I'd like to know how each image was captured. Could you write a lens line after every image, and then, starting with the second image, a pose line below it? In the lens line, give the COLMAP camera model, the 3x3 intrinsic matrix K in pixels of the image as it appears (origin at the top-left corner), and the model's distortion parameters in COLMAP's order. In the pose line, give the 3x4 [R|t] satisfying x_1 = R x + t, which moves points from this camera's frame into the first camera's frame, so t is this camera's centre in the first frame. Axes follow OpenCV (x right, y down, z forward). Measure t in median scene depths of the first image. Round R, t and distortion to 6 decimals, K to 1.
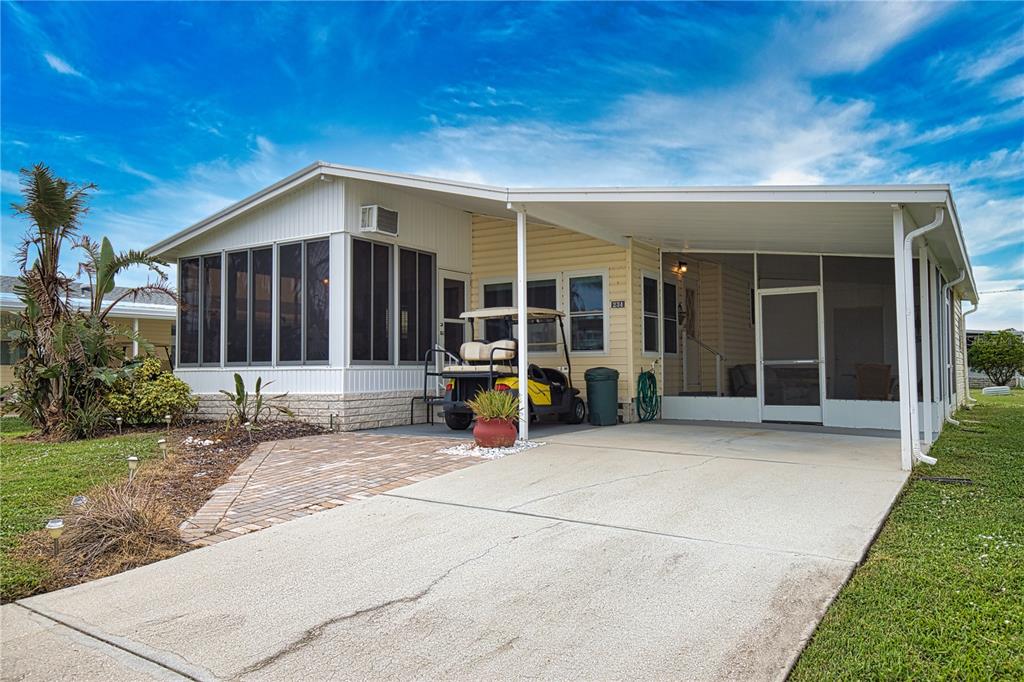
lens RADIAL K [[745.0, 0, 522.8], [0, 745.0, 328.7], [0, 0, 1]] dist [0.004257, 0.008898]
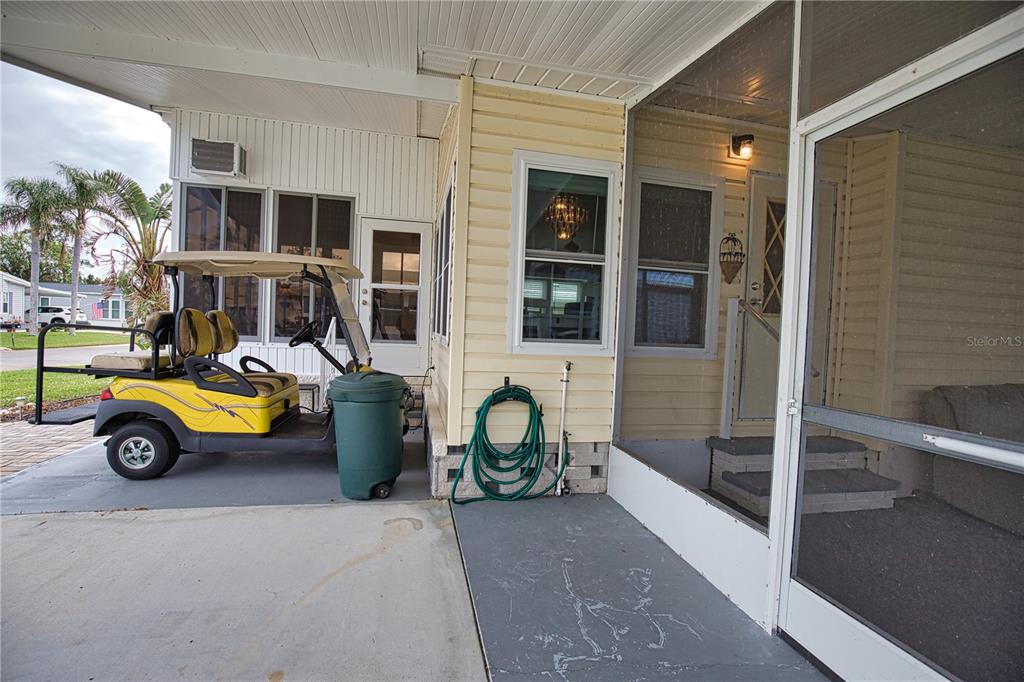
lens RADIAL K [[467.5, 0, 516.3], [0, 467.5, 341.4], [0, 0, 1]] dist [-0.036062, 0.007795]
pose [[0.705231, 0.053169, -0.706981, 0.360404], [-0.002928, 0.997394, 0.072089, 0.011072], [0.708971, -0.048770, 0.703549, 0.817532]]
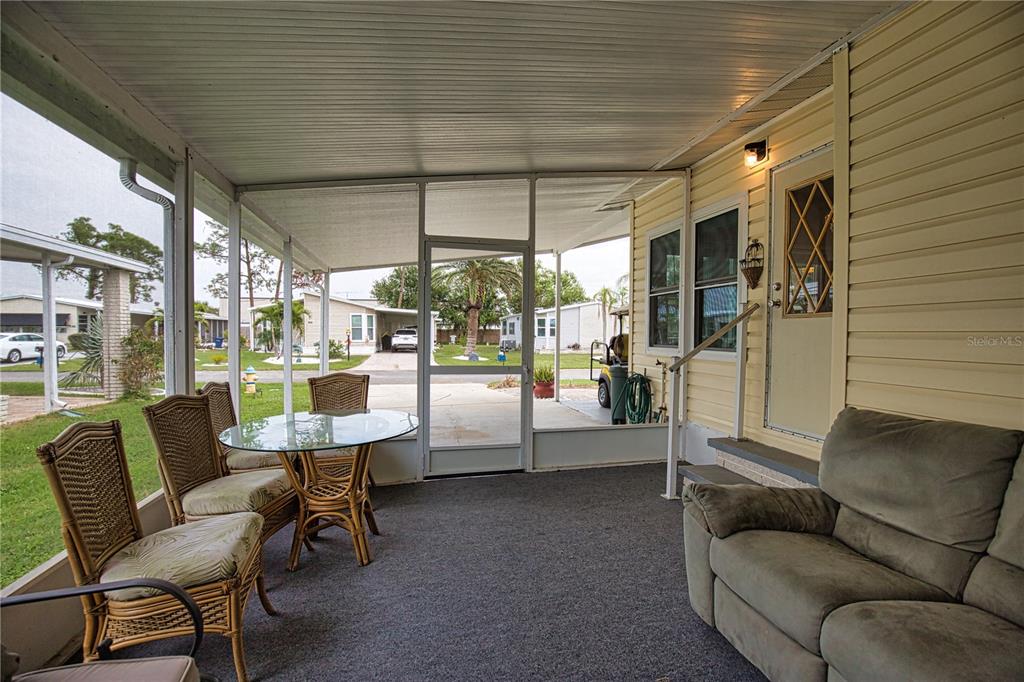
lens RADIAL K [[467.5, 0, 512.7], [0, 467.5, 342.3], [0, 0, 1]] dist [-0.036062, 0.007795]
pose [[-0.710417, 0.017293, -0.703568, 0.578313], [0.036553, 0.999255, -0.012348, 0.028538], [0.702831, -0.034490, -0.710521, 1.244113]]
